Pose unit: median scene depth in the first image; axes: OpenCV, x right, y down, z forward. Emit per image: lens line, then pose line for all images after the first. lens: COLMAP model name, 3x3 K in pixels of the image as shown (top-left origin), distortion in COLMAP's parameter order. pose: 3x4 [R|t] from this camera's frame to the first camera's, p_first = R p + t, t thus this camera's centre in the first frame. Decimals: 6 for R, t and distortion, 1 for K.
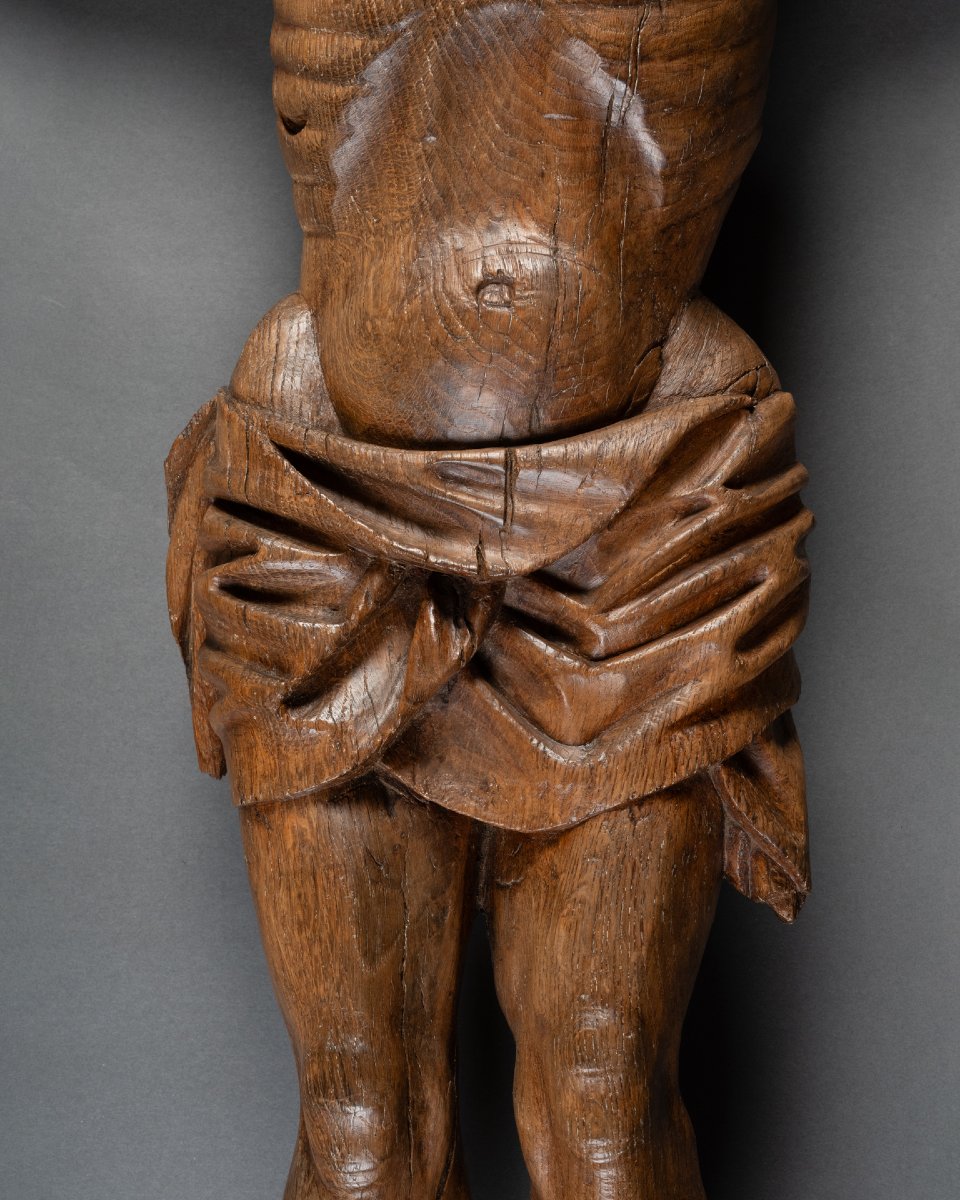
lens RADIAL K [[2027.6, 0, 480.0], [0, 2027.6, 600.0], [0, 0, 1]] dist [0.017520, -0.076097]
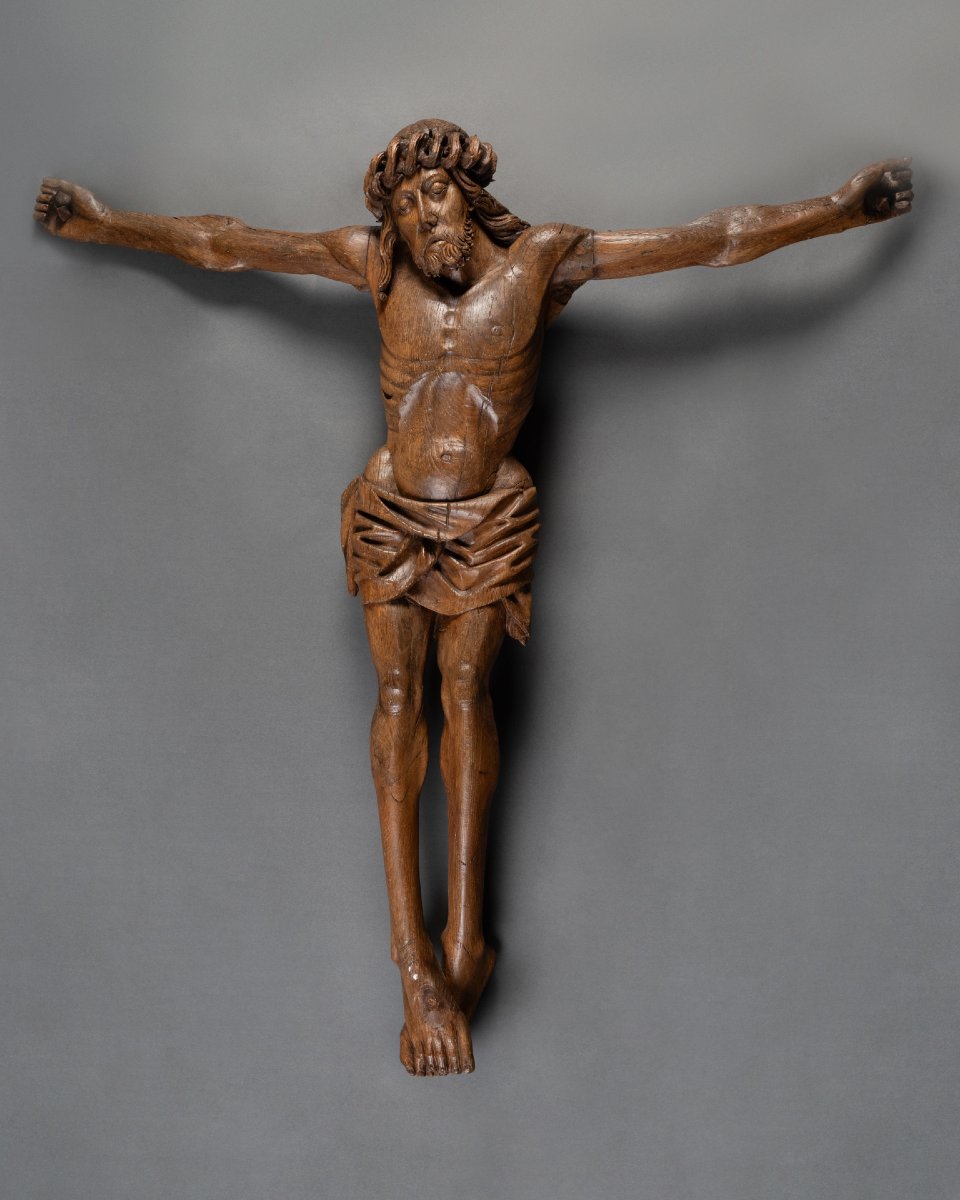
lens RADIAL K [[2053.3, 0, 480.0], [0, 2053.3, 600.0], [0, 0, 1]] dist [-0.003148, -0.025745]
pose [[0.998839, 0.046354, 0.013092, 0.029549], [-0.047141, 0.996561, 0.068140, -0.149364], [-0.009888, -0.068678, 0.997590, -2.443637]]
